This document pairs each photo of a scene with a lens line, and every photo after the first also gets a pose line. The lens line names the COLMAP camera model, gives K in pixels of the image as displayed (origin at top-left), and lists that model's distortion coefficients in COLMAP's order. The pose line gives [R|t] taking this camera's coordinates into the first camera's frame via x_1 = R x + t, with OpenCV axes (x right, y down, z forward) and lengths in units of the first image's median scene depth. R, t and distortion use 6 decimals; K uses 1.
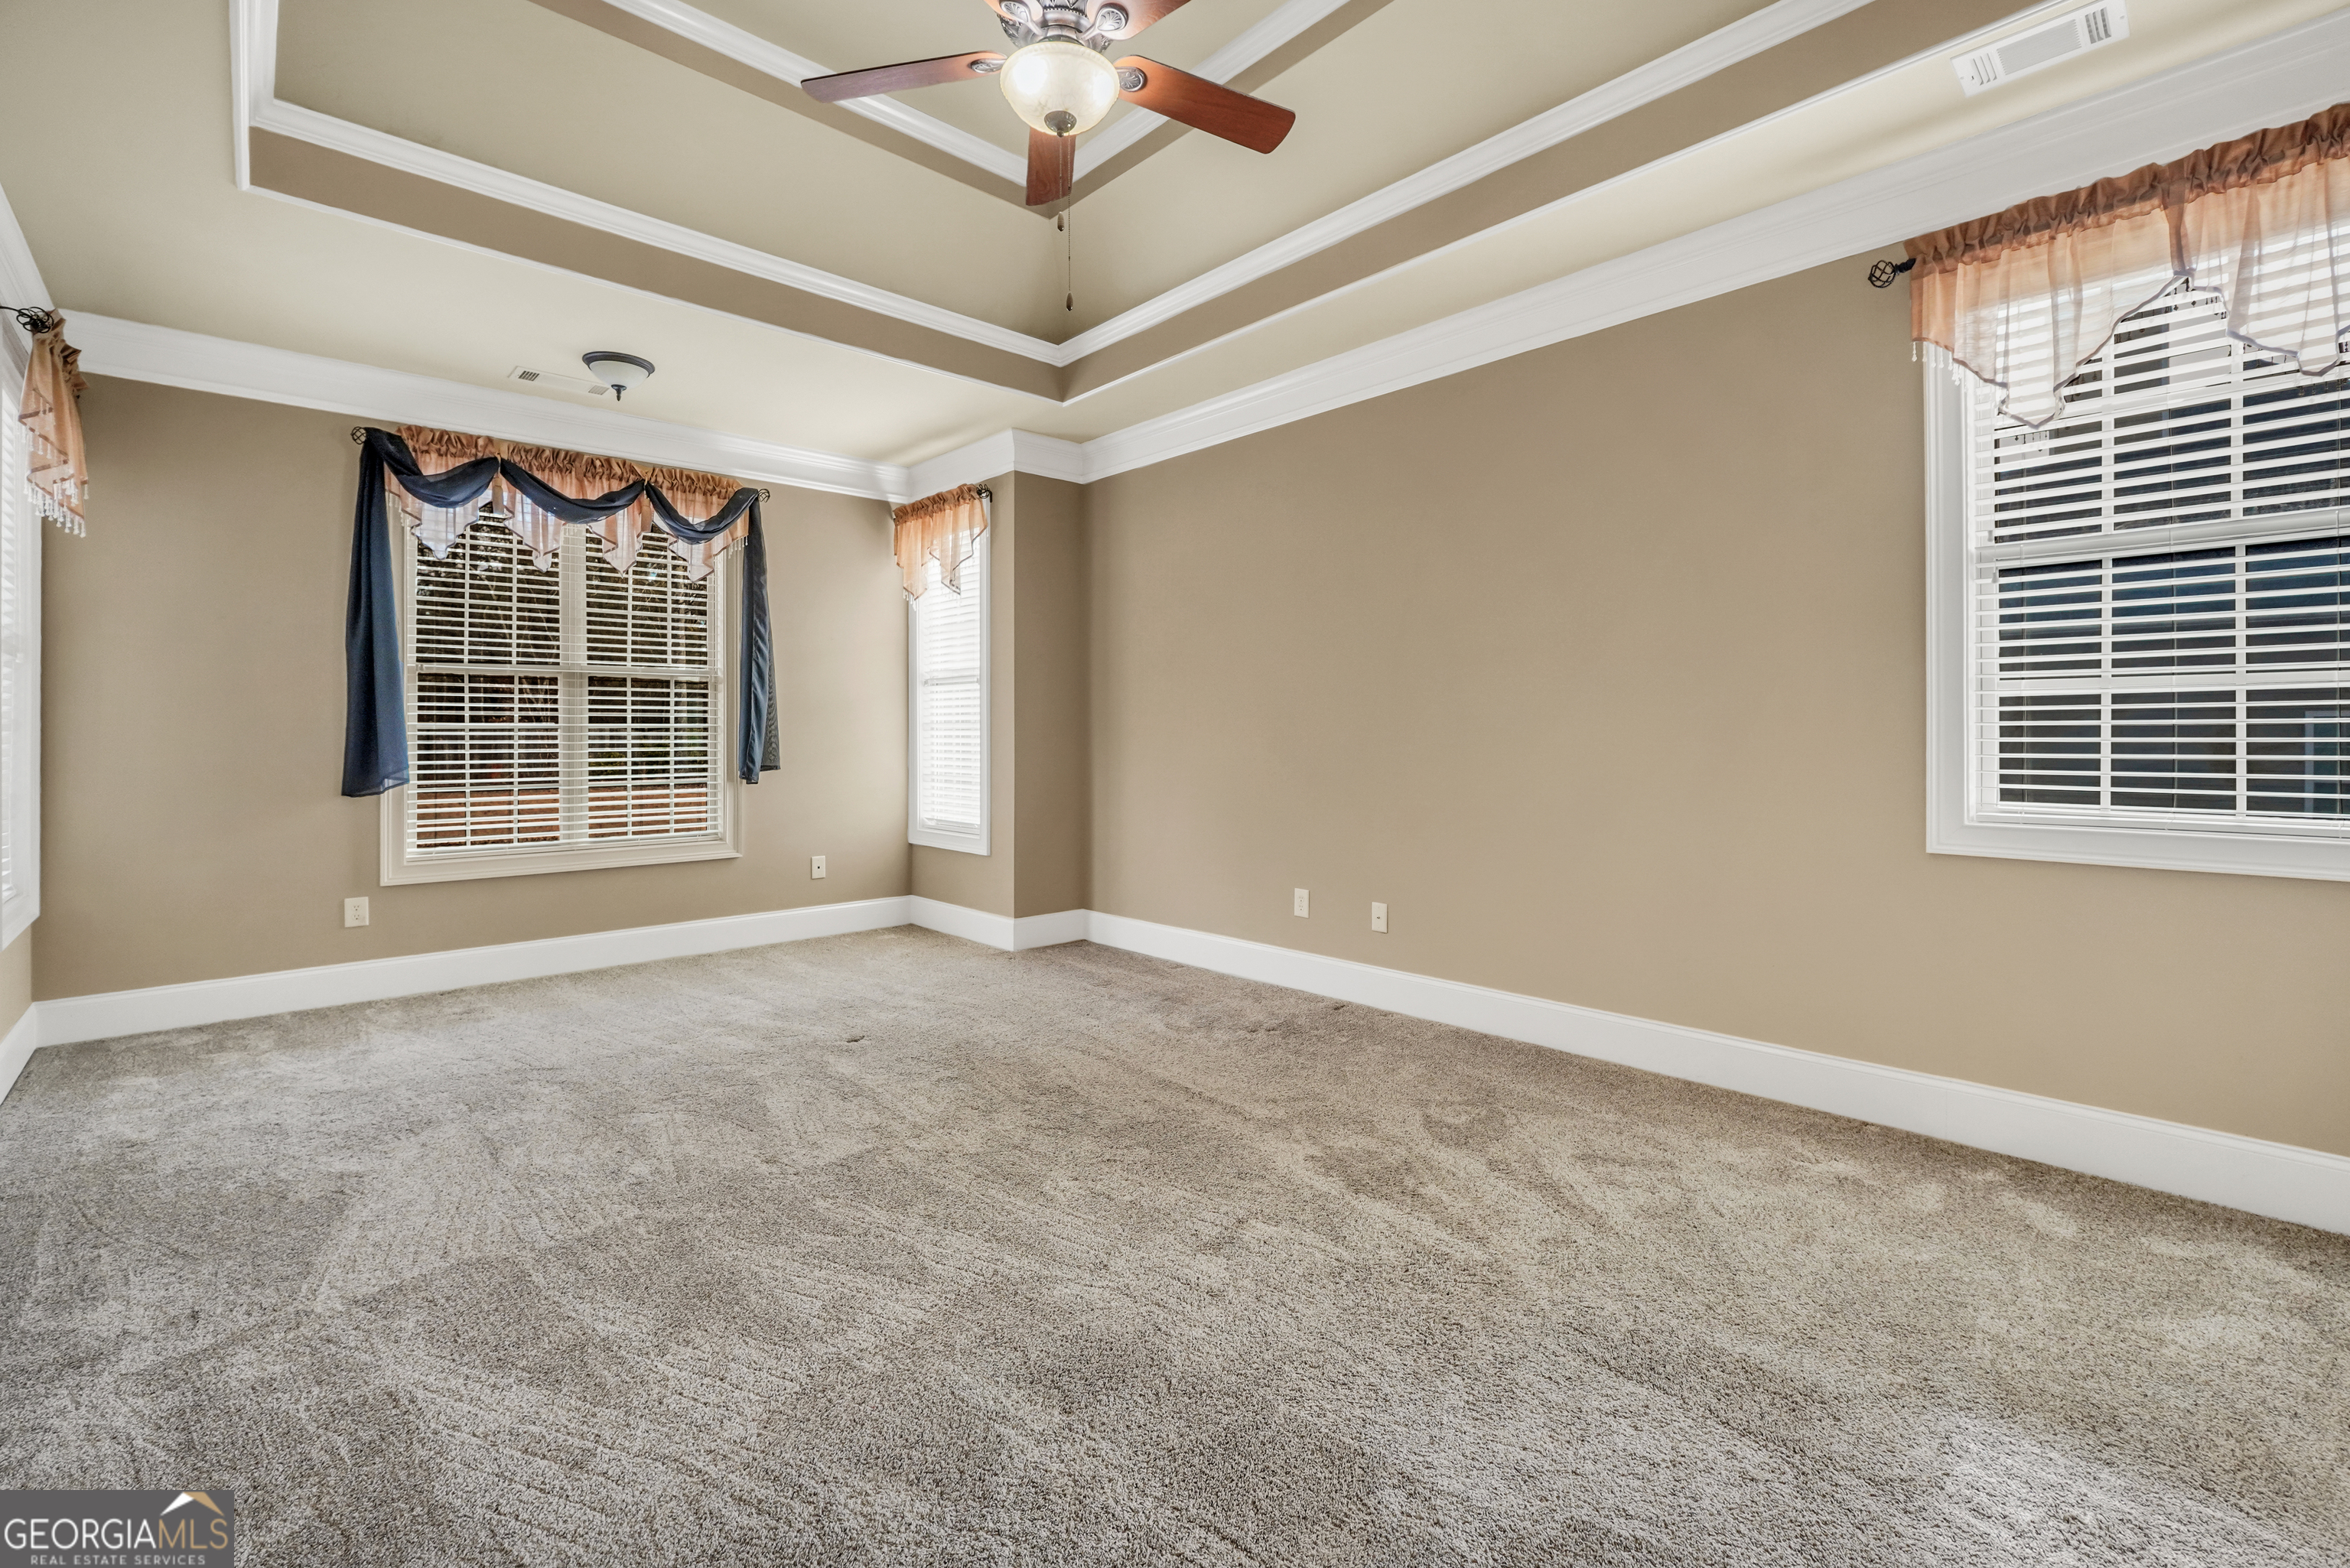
lens RADIAL K [[1000.3, 0, 1175.1], [0, 1000.3, 730.7], [0, 0, 1]] dist [-0.002029, 0.000049]
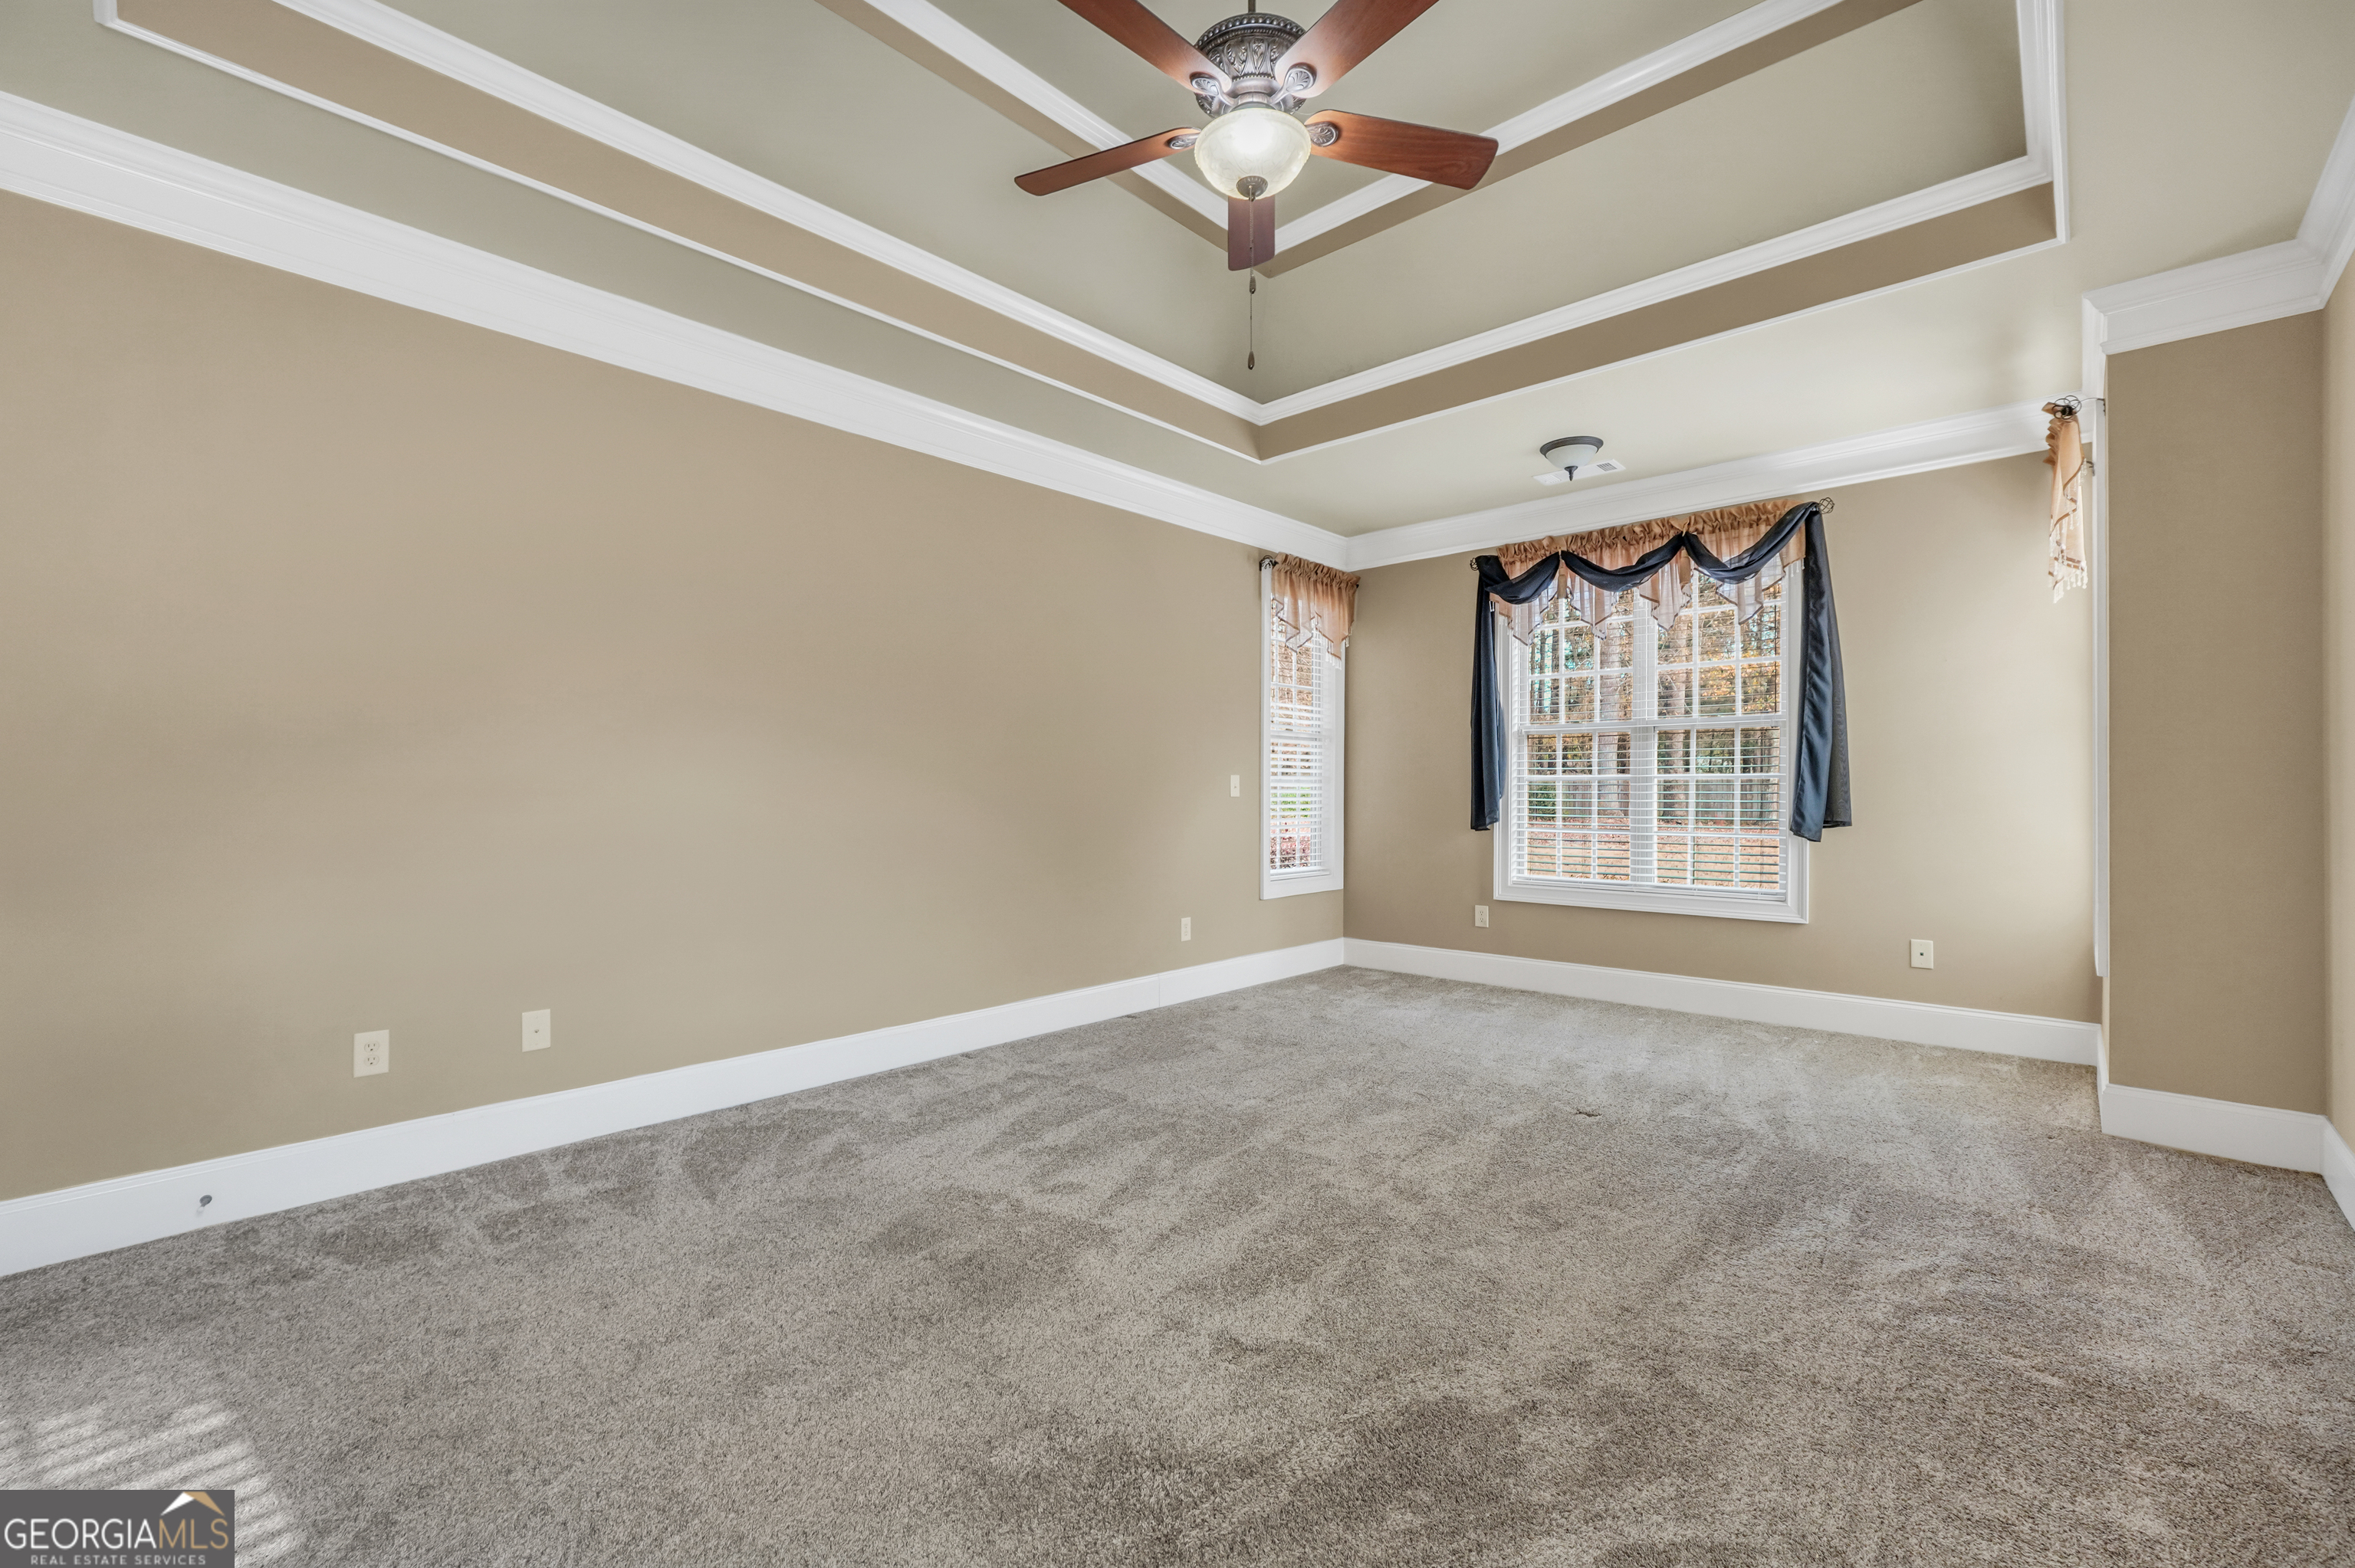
lens RADIAL K [[1015.6, 0, 1175.2], [0, 1015.6, 776.9], [0, 0, 1]] dist [-0.004148, 0.000419]
pose [[0.081460, -0.006782, -0.996654, 0.514789], [0.006396, 0.999960, -0.006282, -0.001075], [0.996656, -0.005863, 0.081500, 0.471548]]
